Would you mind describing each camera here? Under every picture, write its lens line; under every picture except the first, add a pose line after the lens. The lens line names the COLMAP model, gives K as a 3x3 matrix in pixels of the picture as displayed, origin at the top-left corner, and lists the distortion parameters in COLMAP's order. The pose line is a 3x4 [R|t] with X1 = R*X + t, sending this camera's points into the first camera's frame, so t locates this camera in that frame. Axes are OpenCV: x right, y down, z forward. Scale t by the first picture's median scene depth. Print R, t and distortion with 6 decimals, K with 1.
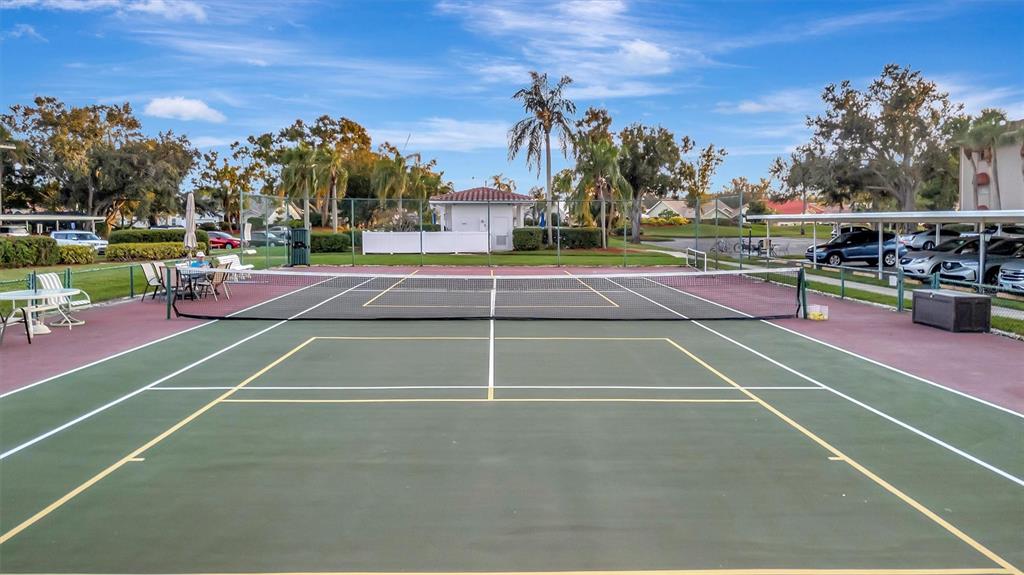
lens RADIAL K [[724.6, 0, 512.0], [0, 724.6, 287.5], [0, 0, 1]] dist [0.051597, -0.086979]
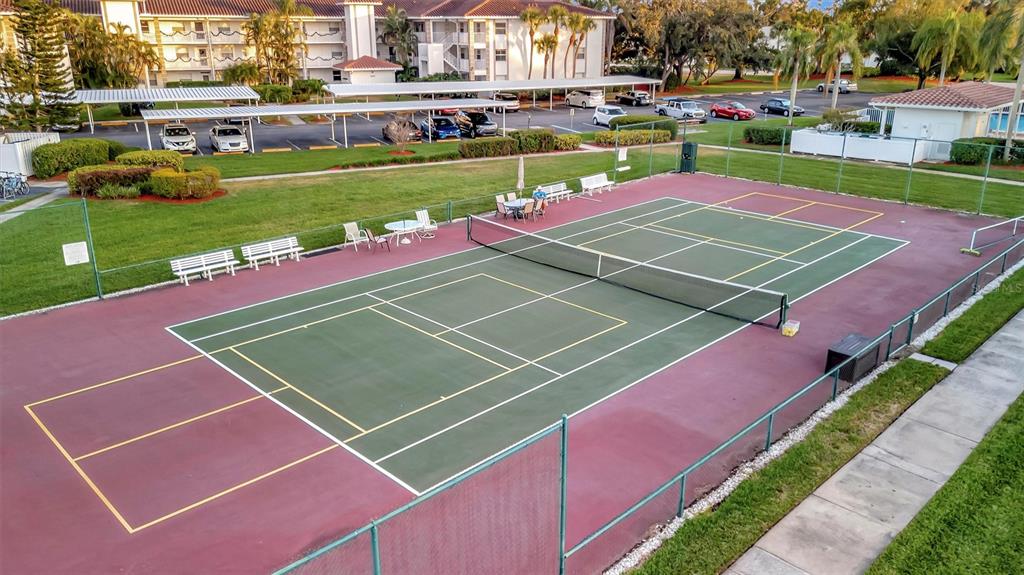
lens RADIAL K [[724.6, 0, 512.0], [0, 724.6, 287.5], [0, 0, 1]] dist [0.051597, -0.086979]
pose [[0.681491, 0.222534, -0.697172, 0.301332], [-0.049671, 0.964515, 0.259315, -0.107510], [0.730139, -0.142092, 0.668362, -0.054353]]
